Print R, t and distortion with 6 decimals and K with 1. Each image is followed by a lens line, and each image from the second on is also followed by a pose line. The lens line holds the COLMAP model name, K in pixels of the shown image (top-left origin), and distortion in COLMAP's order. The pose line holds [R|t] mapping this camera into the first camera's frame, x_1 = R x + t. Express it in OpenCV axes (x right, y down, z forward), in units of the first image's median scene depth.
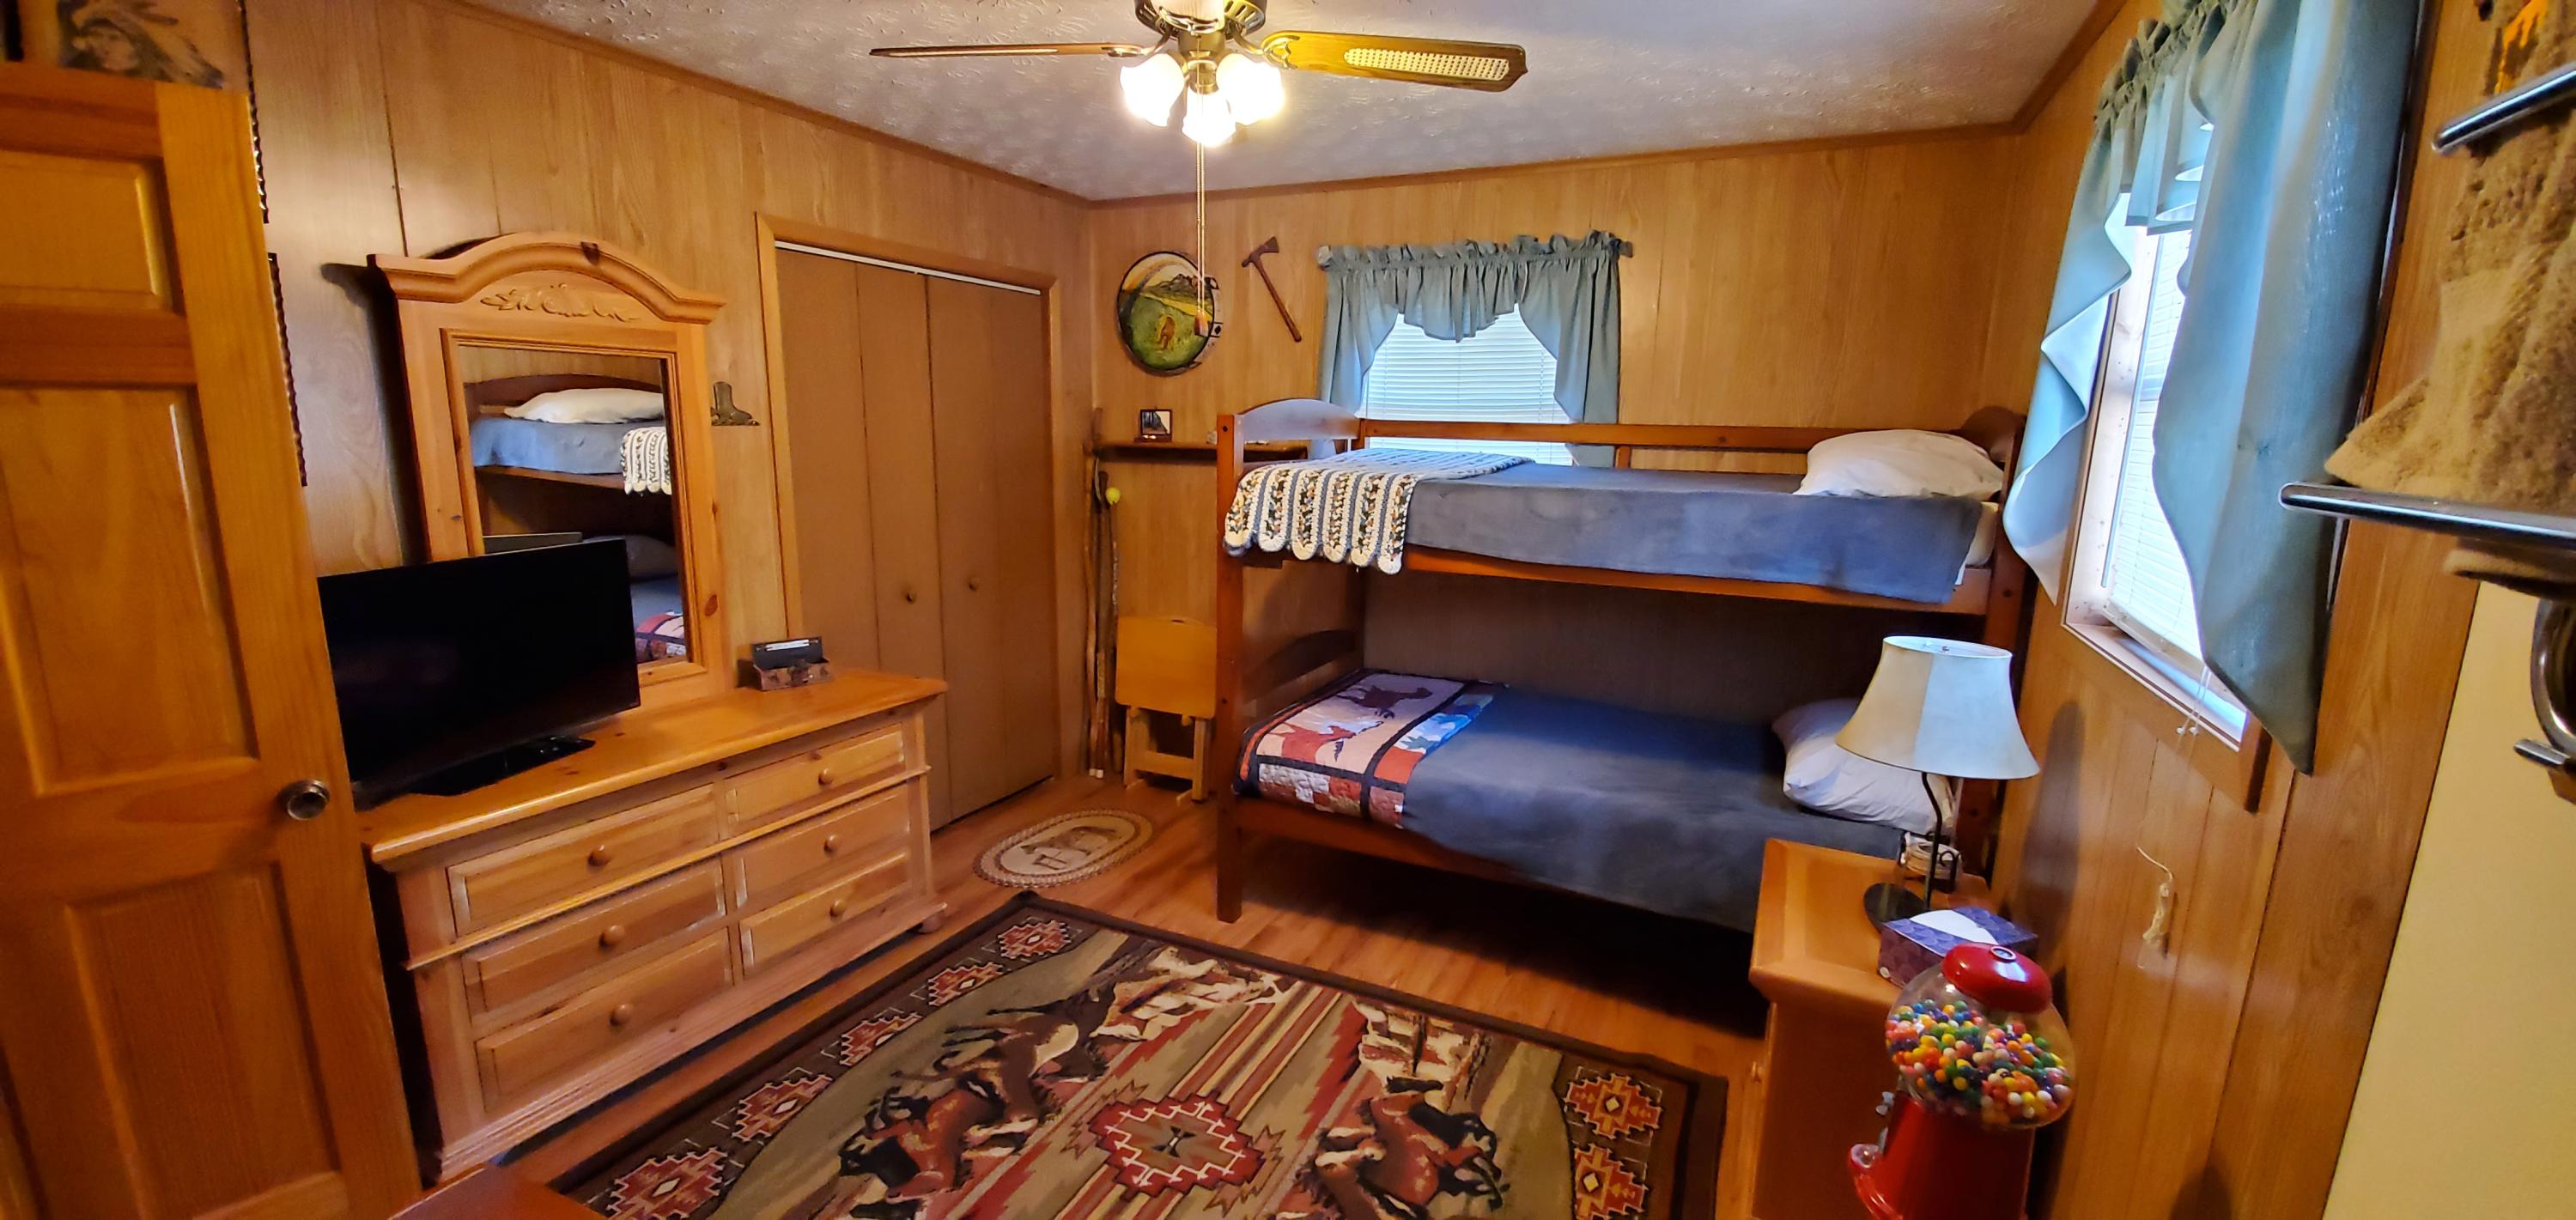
lens RADIAL K [[1004.9, 0, 1306.6], [0, 1004.9, 616.9], [0, 0, 1]] dist [-0.000197, 0.000086]
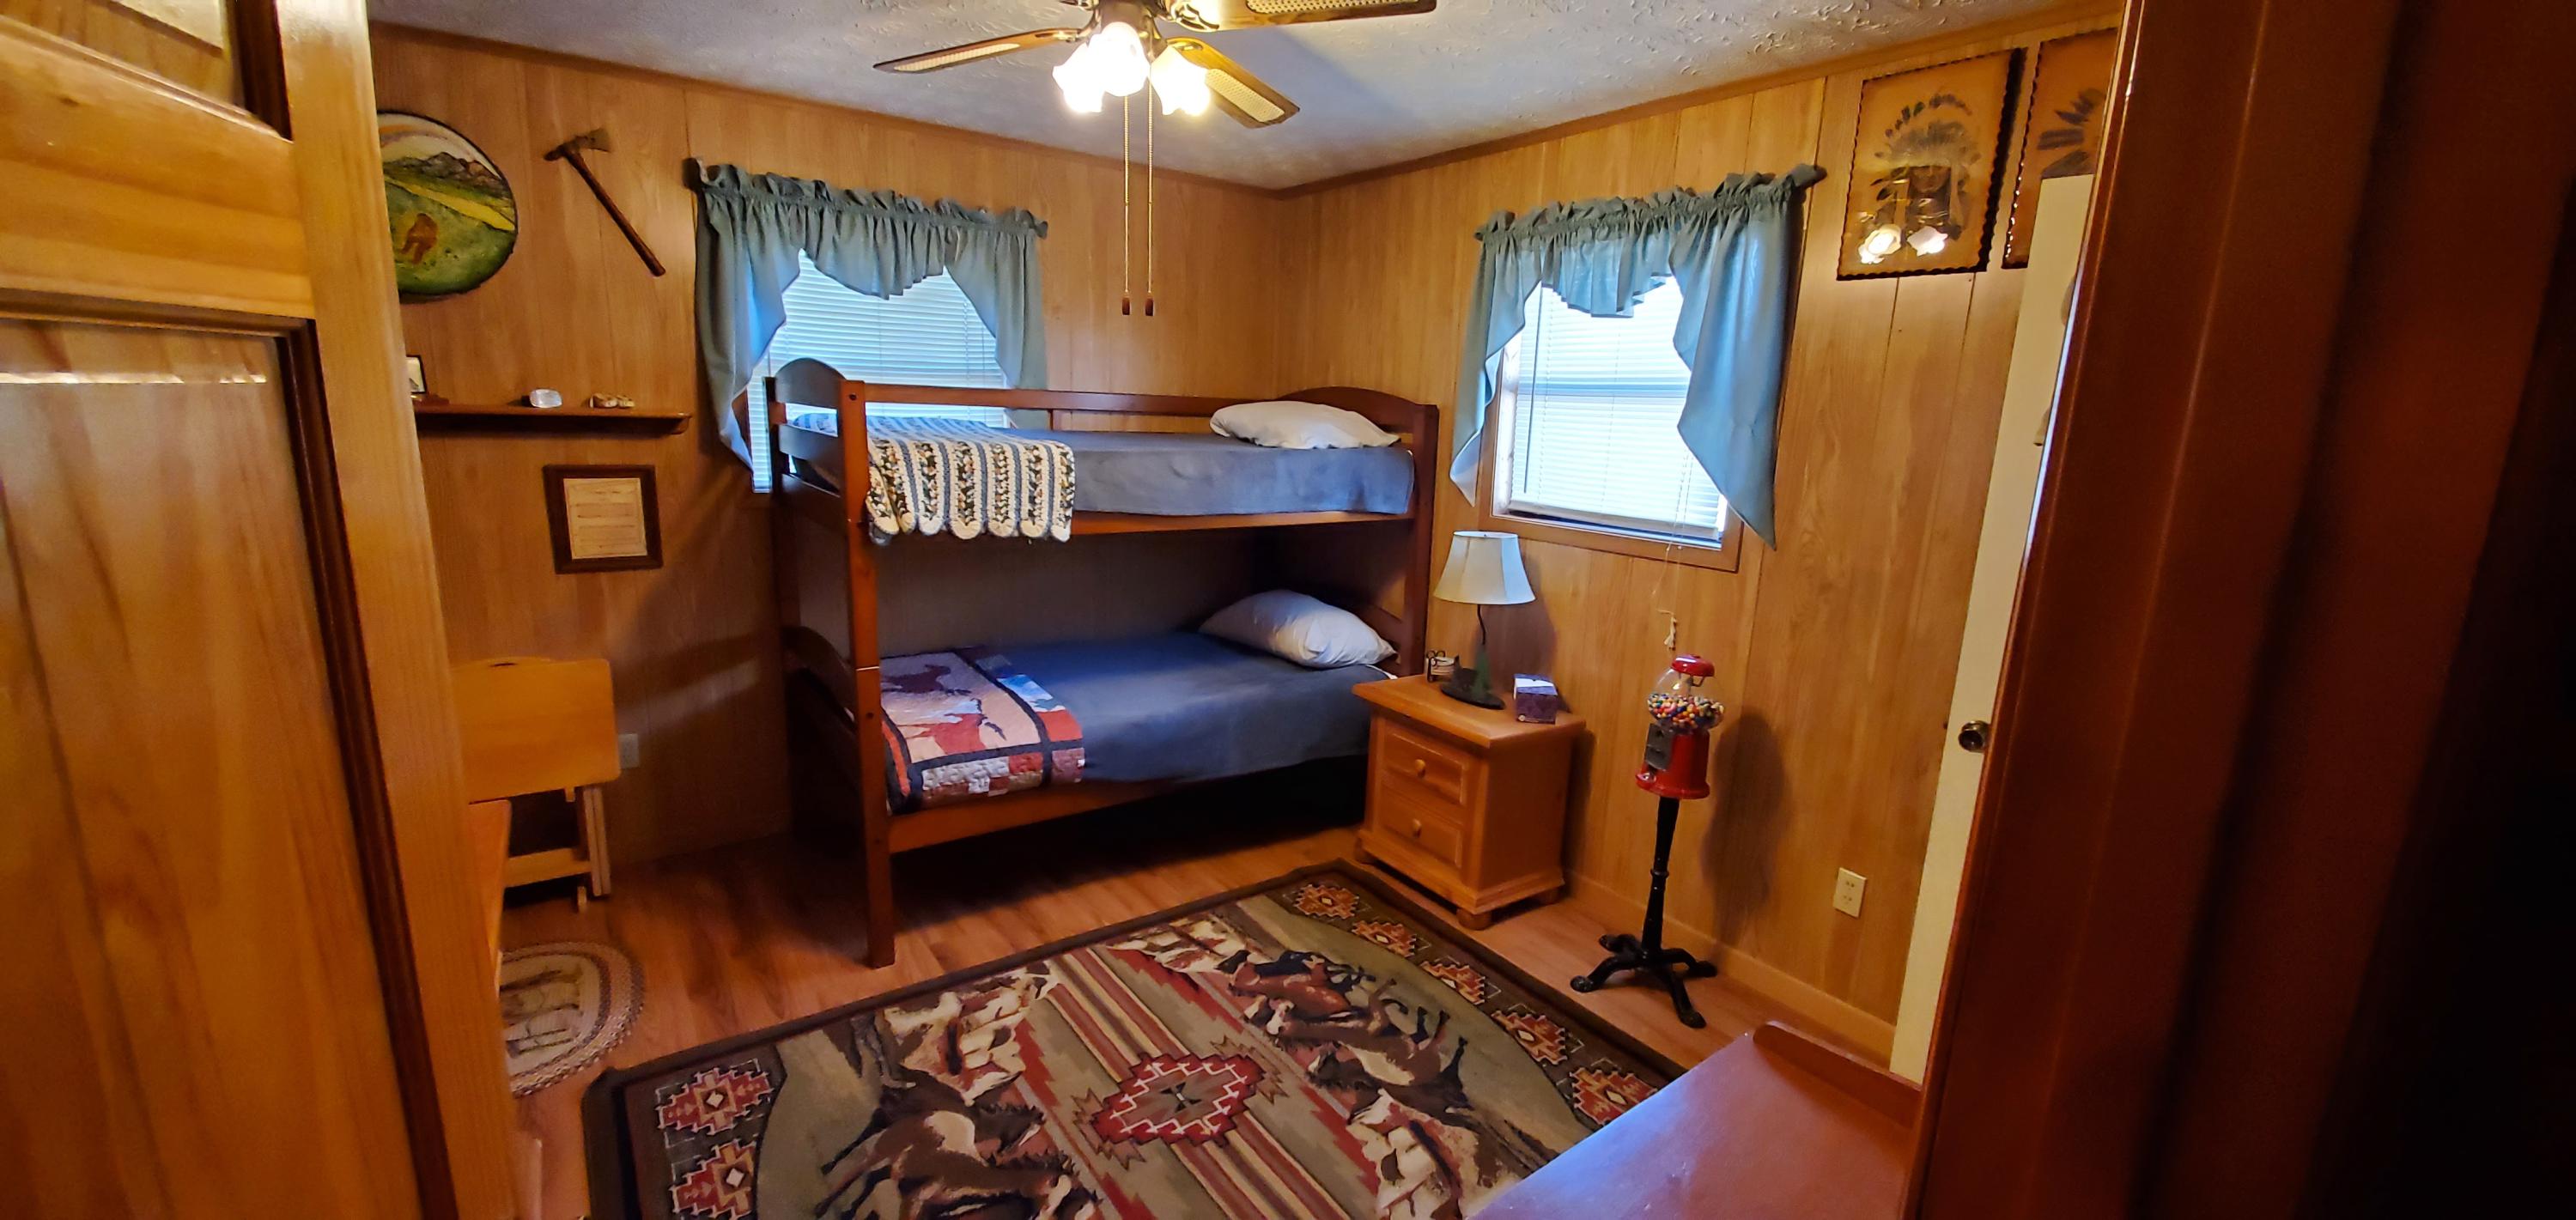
lens RADIAL K [[1027.5, 0, 1298.6], [0, 1027.5, 607.2], [0, 0, 1]] dist [-0.000337, -0.000116]
pose [[0.478107, -0.172628, 0.861170, -0.696994], [0.134668, 0.983309, 0.122347, -0.070330], [-0.867916, 0.057477, 0.493374, 0.261250]]
